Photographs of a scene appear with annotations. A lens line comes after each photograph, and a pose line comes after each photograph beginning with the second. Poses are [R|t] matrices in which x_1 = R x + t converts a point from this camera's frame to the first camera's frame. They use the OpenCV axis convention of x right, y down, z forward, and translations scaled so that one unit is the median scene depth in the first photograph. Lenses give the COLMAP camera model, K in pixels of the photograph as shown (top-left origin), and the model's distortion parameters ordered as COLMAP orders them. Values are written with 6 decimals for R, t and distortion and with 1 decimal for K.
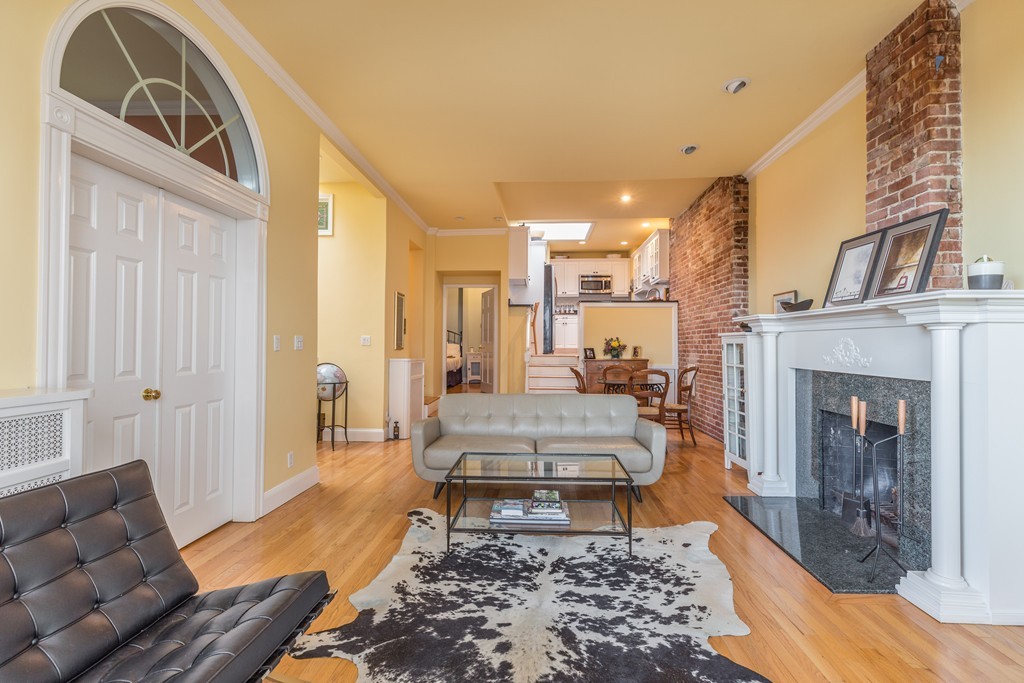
lens RADIAL K [[461.5, 0, 518.1], [0, 461.5, 337.3], [0, 0, 1]] dist [0.006441, -0.000635]
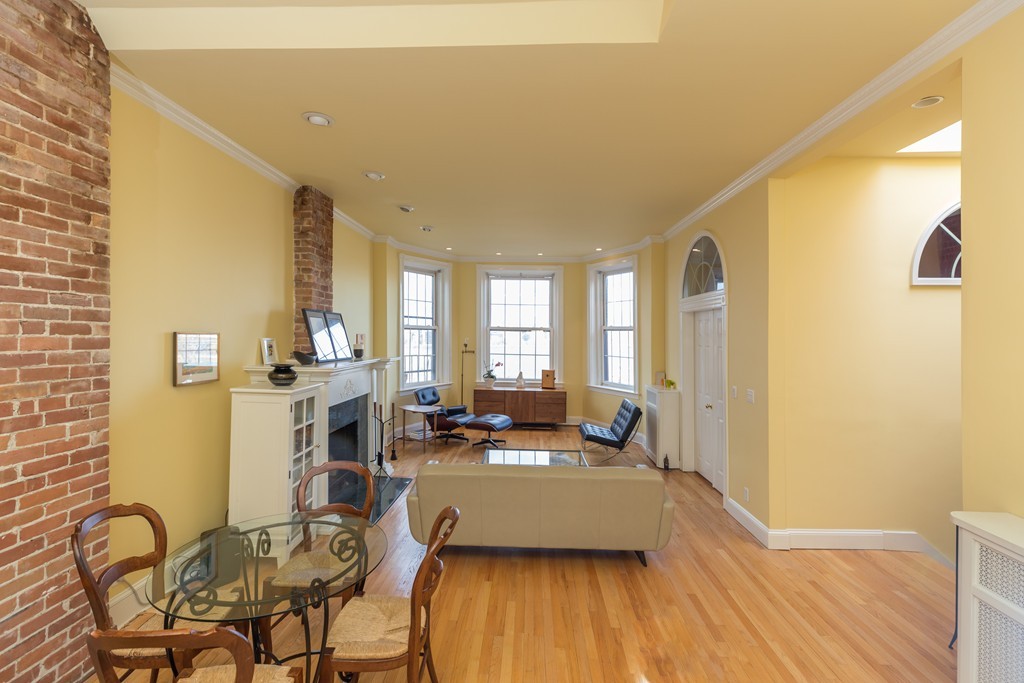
lens RADIAL K [[454.2, 0, 508.3], [0, 454.2, 335.5], [0, 0, 1]] dist [0.004644, 0.001034]
pose [[-0.999958, -0.007767, -0.004778, 0.167286], [-0.007676, 0.999792, -0.018896, -0.146494], [0.004924, -0.018859, -0.999810, 3.025726]]
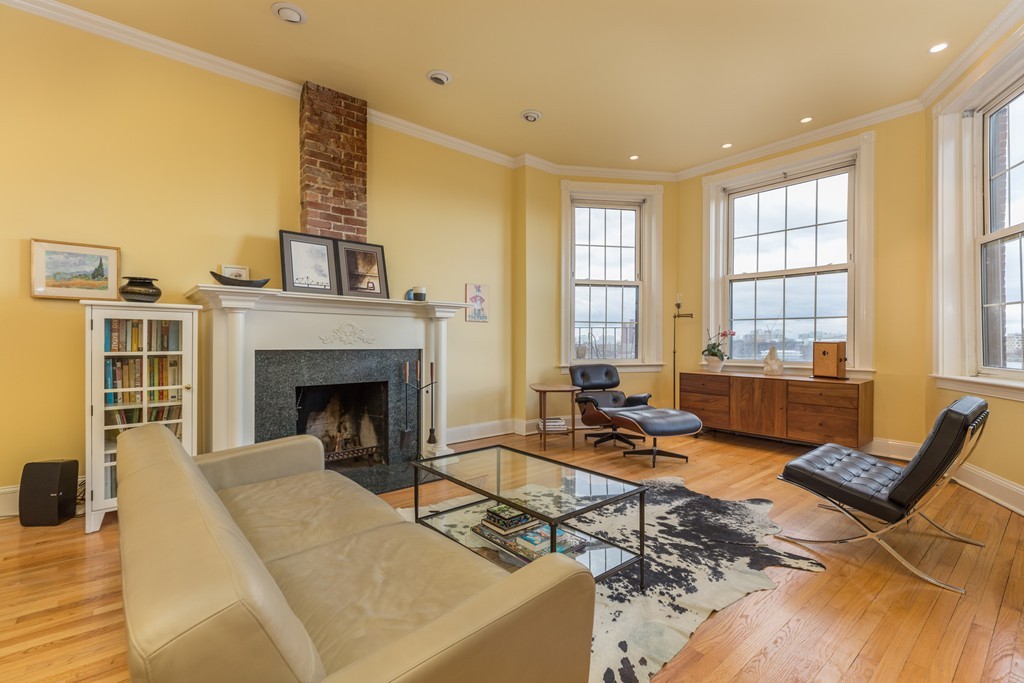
lens RADIAL K [[461.5, 0, 510.1], [0, 461.5, 343.9], [0, 0, 1]] dist [0.006441, -0.000635]
pose [[-0.682648, -0.010827, 0.730667, -0.585754], [-0.017372, 0.999848, -0.001415, 0.065399], [-0.730540, -0.013659, -0.682733, 1.760382]]
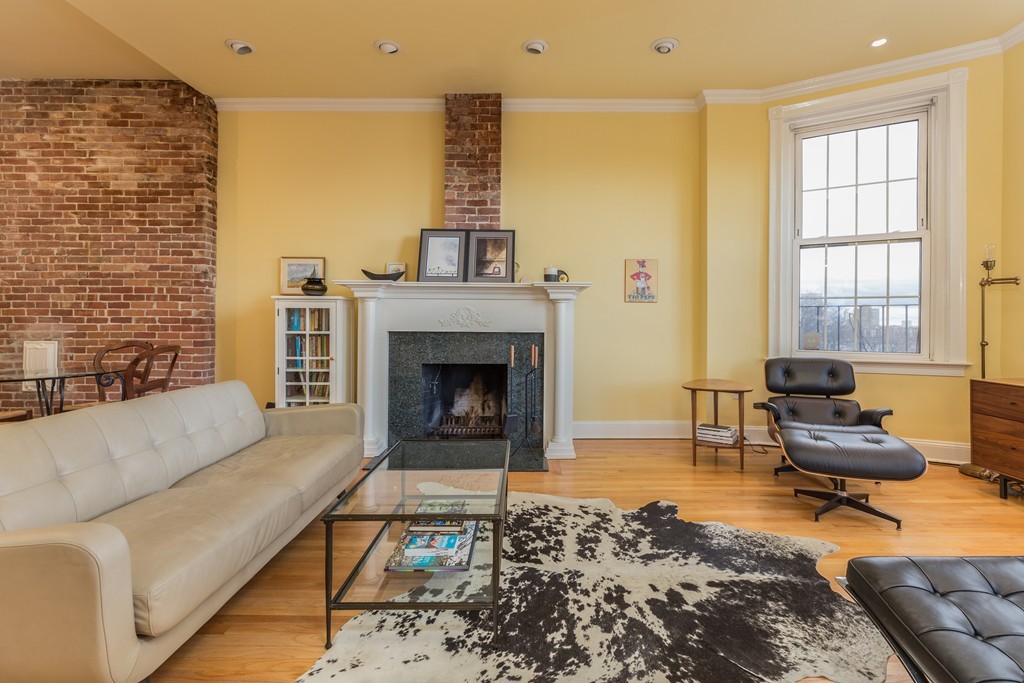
lens RADIAL K [[480.2, 0, 521.0], [0, 480.2, 322.5], [0, 0, 1]] dist [0.005858, 0.000413]
pose [[-0.048158, -0.001101, 0.998839, -0.796799], [-0.021461, 0.999770, 0.000067, 0.053756], [-0.998609, -0.021433, -0.048170, 1.039107]]
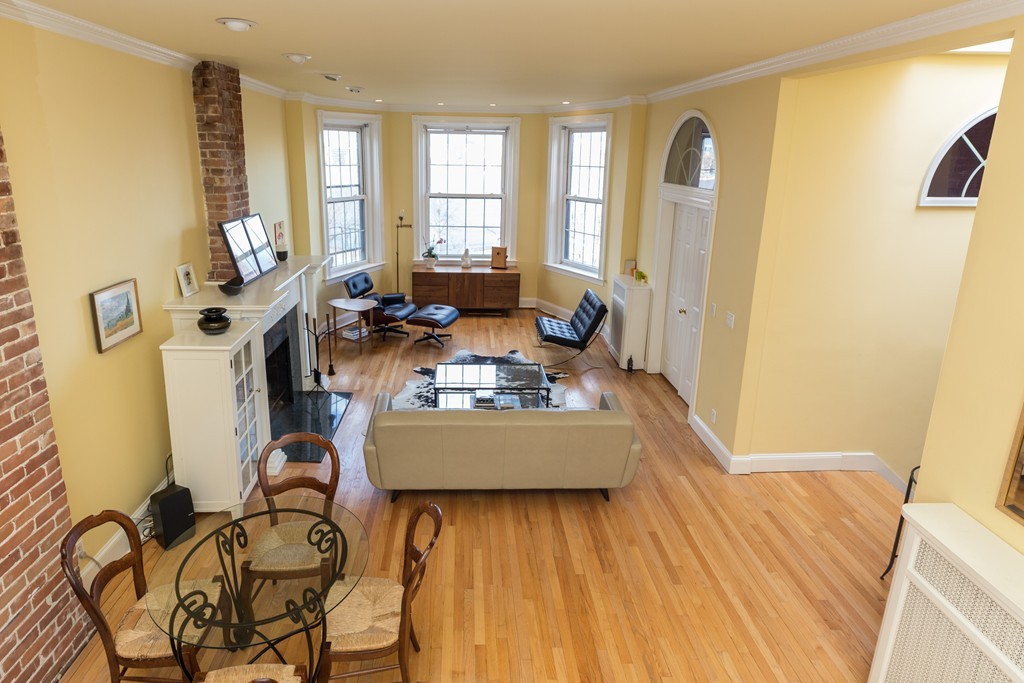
lens RADIAL K [[555.4, 0, 470.2], [0, 555.4, 284.5], [0, 0, 1]] dist [-0.004863, 0.002415]
pose [[-0.997892, -0.000033, -0.064901, 0.261417], [-0.013916, 0.976850, 0.213473, -0.464108], [0.063392, 0.213926, -0.974791, 3.095993]]
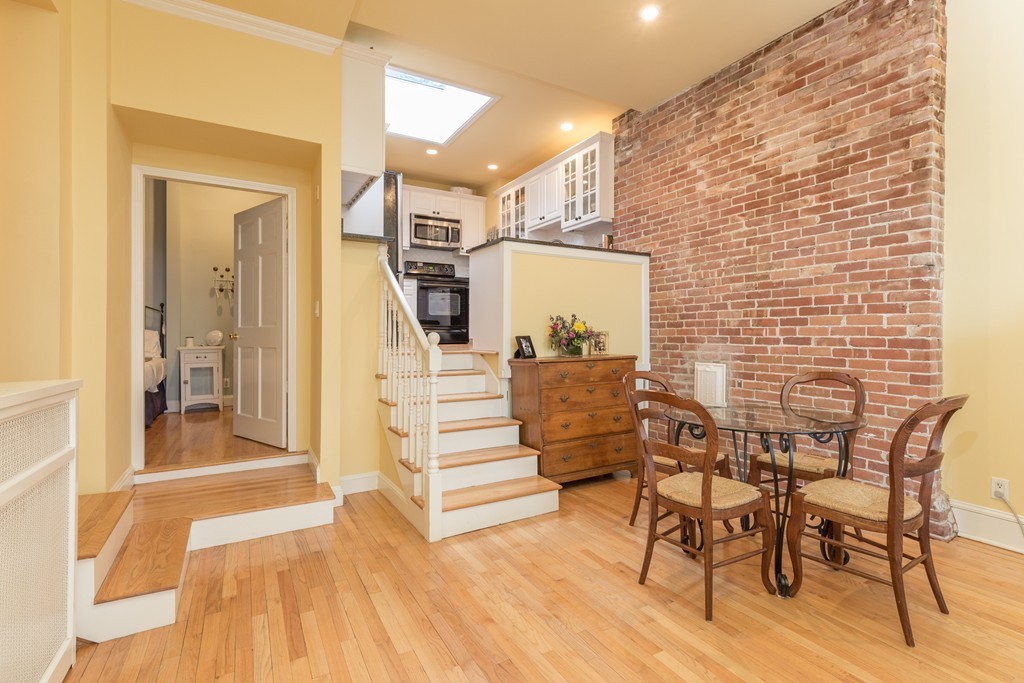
lens RADIAL K [[480.2, 0, 518.0], [0, 480.2, 334.0], [0, 0, 1]] dist [0.005858, 0.000413]
pose [[0.841068, -0.005765, 0.540899, -0.368895], [-0.004830, 0.999823, 0.018168, 0.036104], [-0.540908, -0.017893, 0.840891, 1.683225]]
